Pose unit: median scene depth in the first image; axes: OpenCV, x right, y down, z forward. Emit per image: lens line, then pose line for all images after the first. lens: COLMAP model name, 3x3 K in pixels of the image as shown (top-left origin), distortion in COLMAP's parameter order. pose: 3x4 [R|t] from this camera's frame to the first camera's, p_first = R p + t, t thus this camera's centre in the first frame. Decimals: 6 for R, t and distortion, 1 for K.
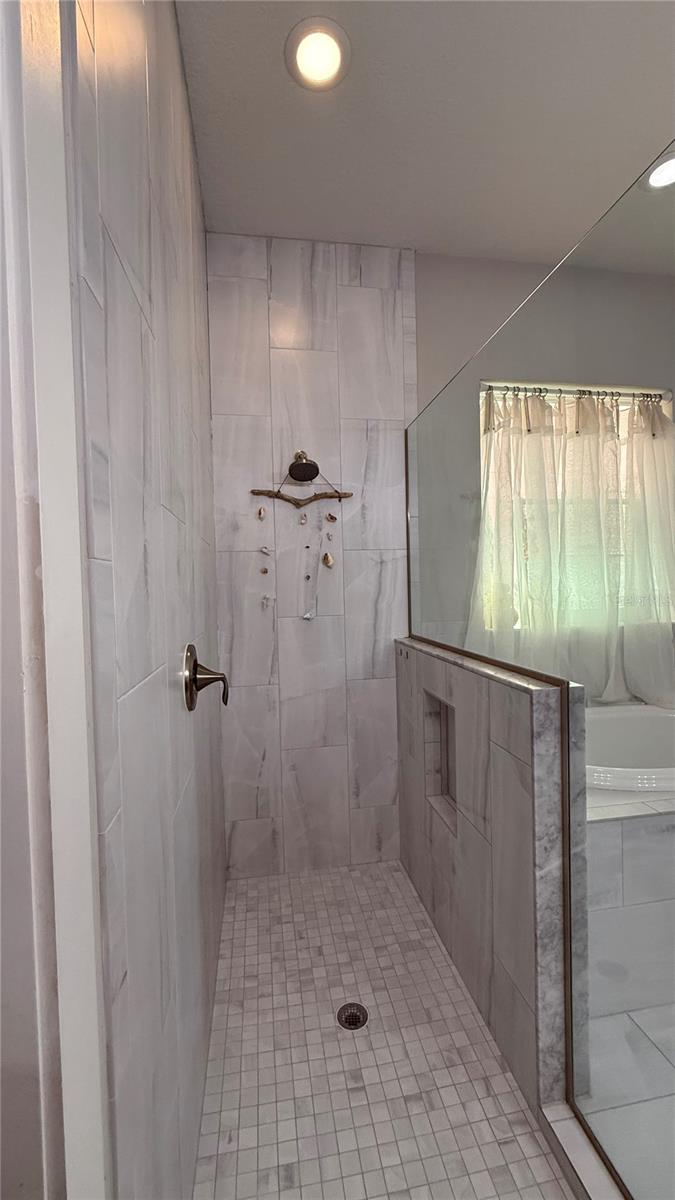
lens RADIAL K [[479.1, 0, 336.8], [0, 479.1, 596.7], [0, 0, 1]] dist [0.000399, -0.000073]
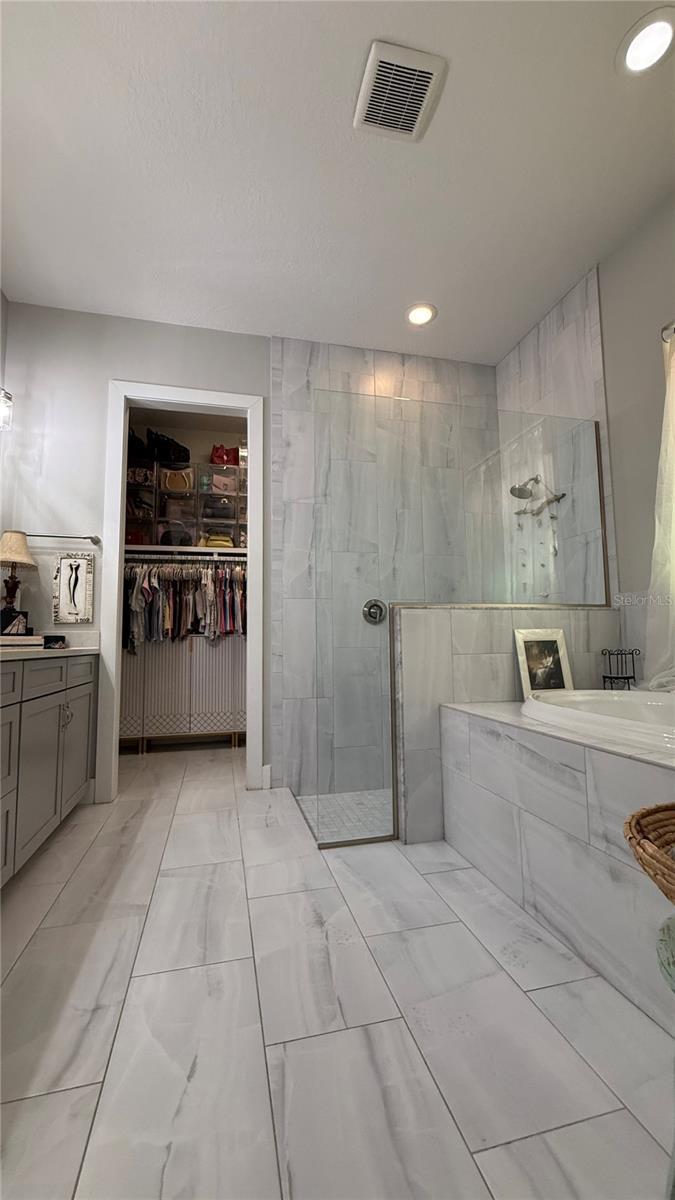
lens RADIAL K [[479.1, 0, 336.5], [0, 479.1, 596.3], [0, 0, 1]] dist [0.000399, -0.000073]
pose [[0.074272, -0.072203, -0.994621, 1.240165], [-0.012916, 0.997222, -0.073356, 0.153590], [0.997154, 0.018295, 0.073133, 0.336410]]
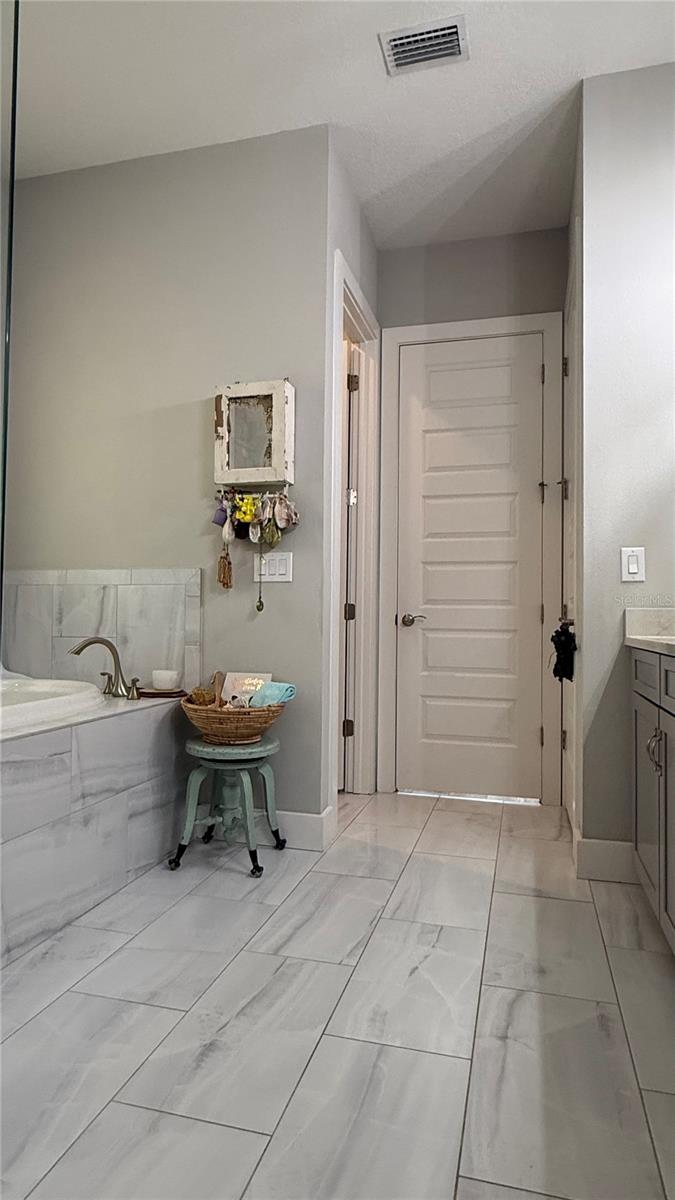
lens RADIAL K [[702.1, 0, 333.7], [0, 702.1, 598.0], [0, 0, 1]] dist [-0.000306, 0.001325]
pose [[0.421421, 0.058014, 0.905008, -0.050146], [-0.001250, 0.997988, -0.063392, 0.178807], [-0.906864, 0.025583, 0.420645, -0.027957]]
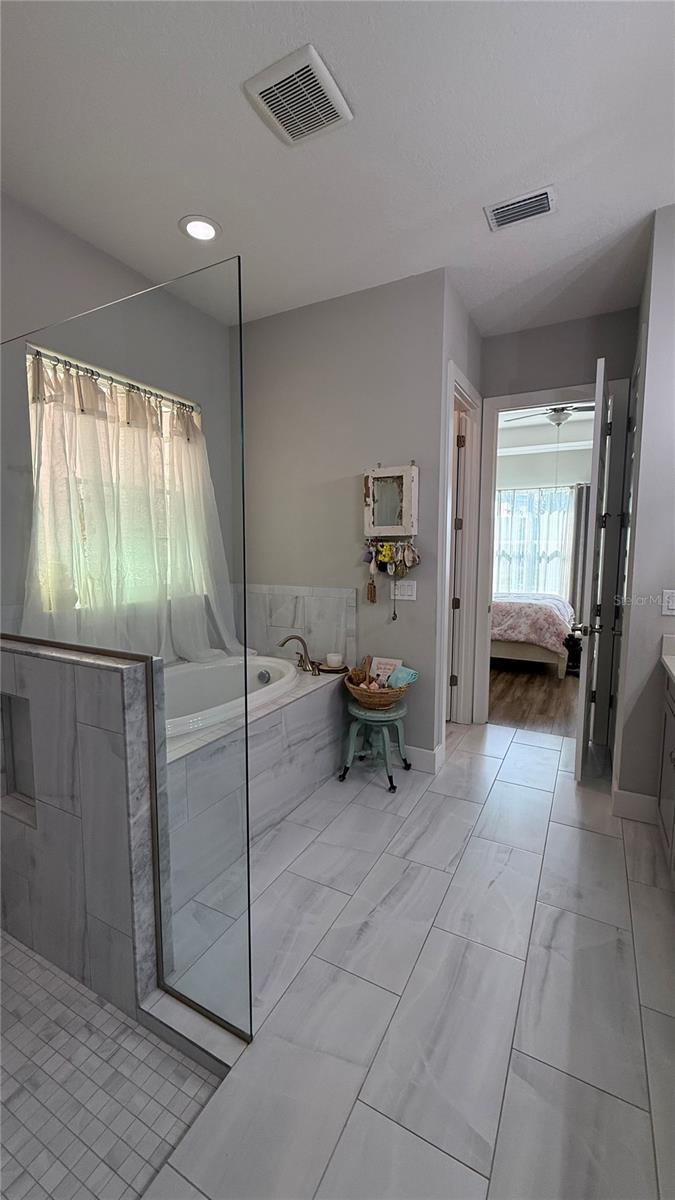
lens RADIAL K [[479.1, 0, 336.5], [0, 479.1, 595.9], [0, 0, 1]] dist [0.000399, -0.000073]
pose [[0.613994, -0.052054, 0.787593, -0.090789], [0.000659, 0.997856, 0.065437, -0.028140], [-0.789311, -0.039659, 0.612712, -0.052611]]
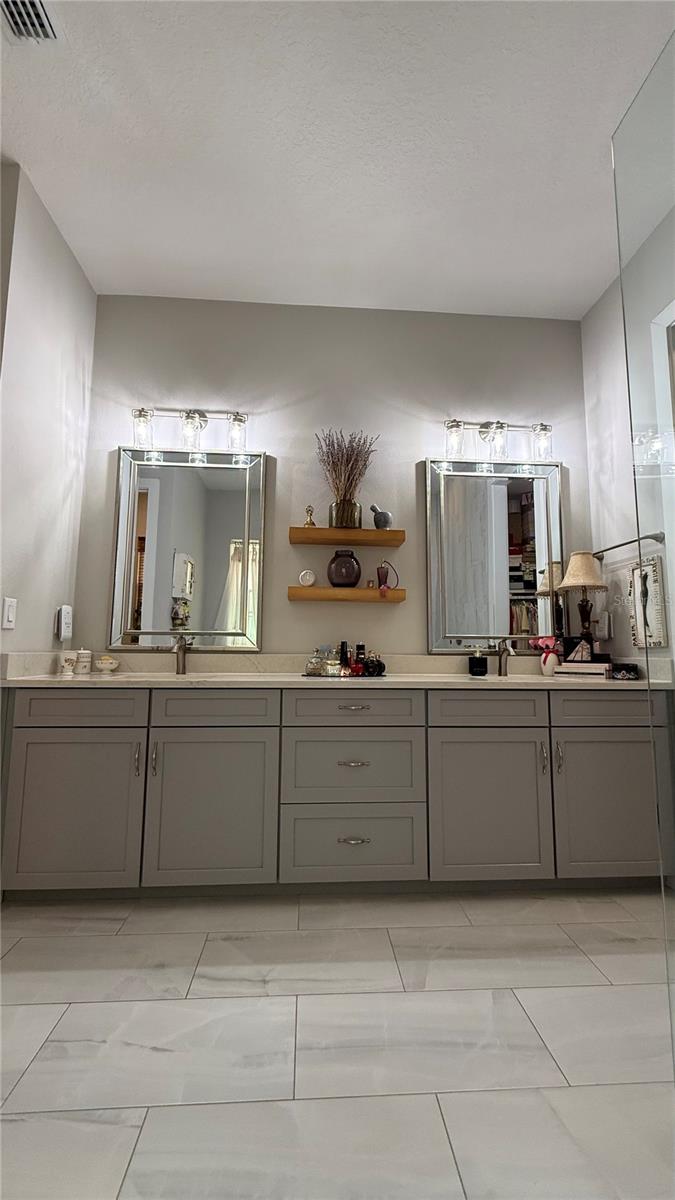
lens RADIAL K [[479.1, 0, 338.3], [0, 479.1, 597.9], [0, 0, 1]] dist [0.000399, -0.000073]
pose [[-0.994326, 0.028882, 0.102380, 0.491113], [0.019688, 0.995774, -0.089704, 0.114656], [-0.104538, -0.087180, -0.990692, 0.791973]]
